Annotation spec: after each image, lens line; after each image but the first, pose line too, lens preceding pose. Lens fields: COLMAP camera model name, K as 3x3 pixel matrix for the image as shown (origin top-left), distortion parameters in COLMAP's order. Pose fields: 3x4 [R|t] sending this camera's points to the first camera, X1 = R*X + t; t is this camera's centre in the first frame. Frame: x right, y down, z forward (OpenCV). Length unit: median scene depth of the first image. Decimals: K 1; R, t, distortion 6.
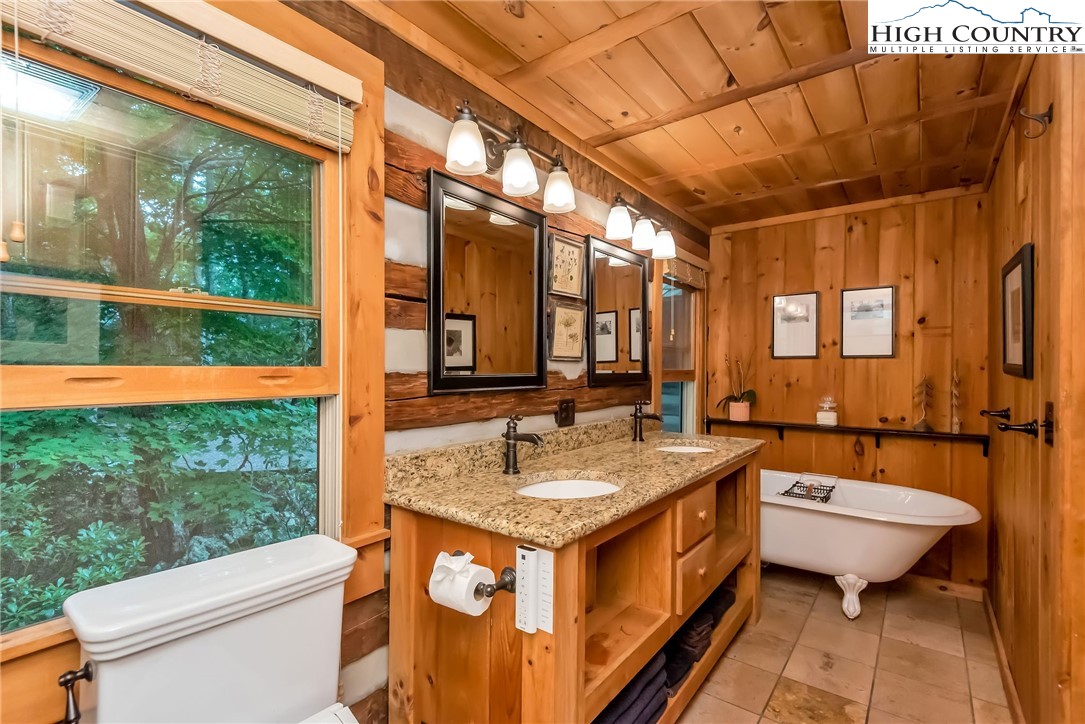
lens RADIAL K [[500.4, 0, 538.9], [0, 500.4, 372.6], [0, 0, 1]] dist [0.001377, -0.003636]
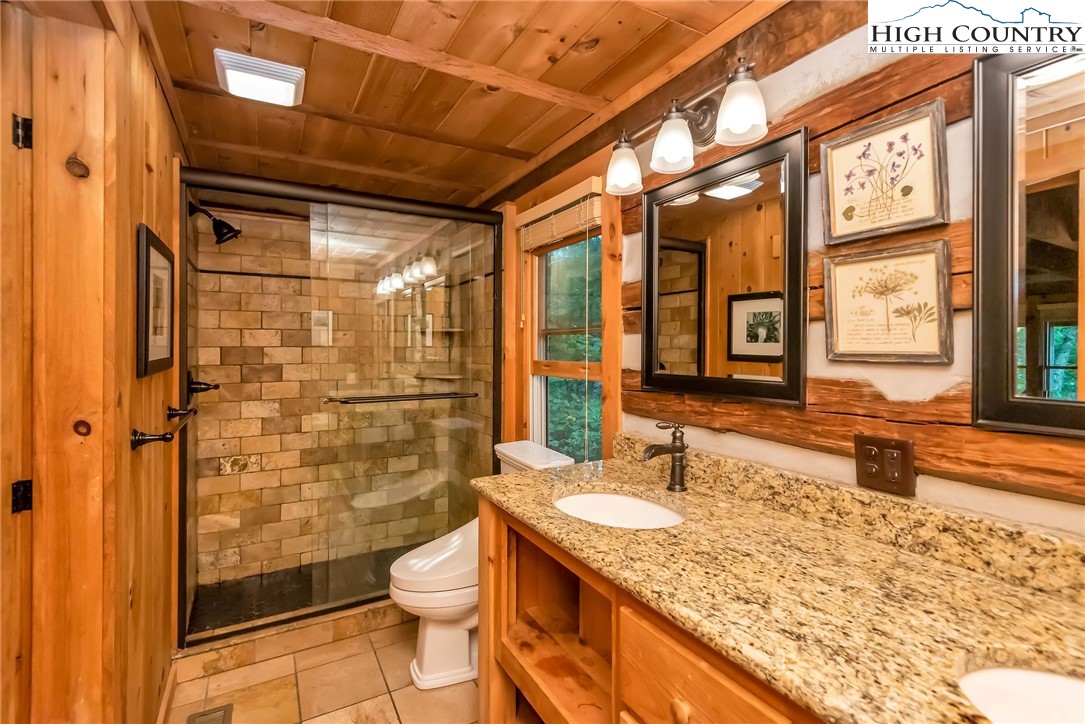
lens RADIAL K [[500.4, 0, 545.3], [0, 500.4, 351.6], [0, 0, 1]] dist [0.001377, -0.003636]
pose [[-0.404651, -0.001710, -0.914469, 0.879250], [-0.016191, 0.999855, 0.005295, -0.042908], [0.914328, 0.016949, -0.404620, 1.198755]]
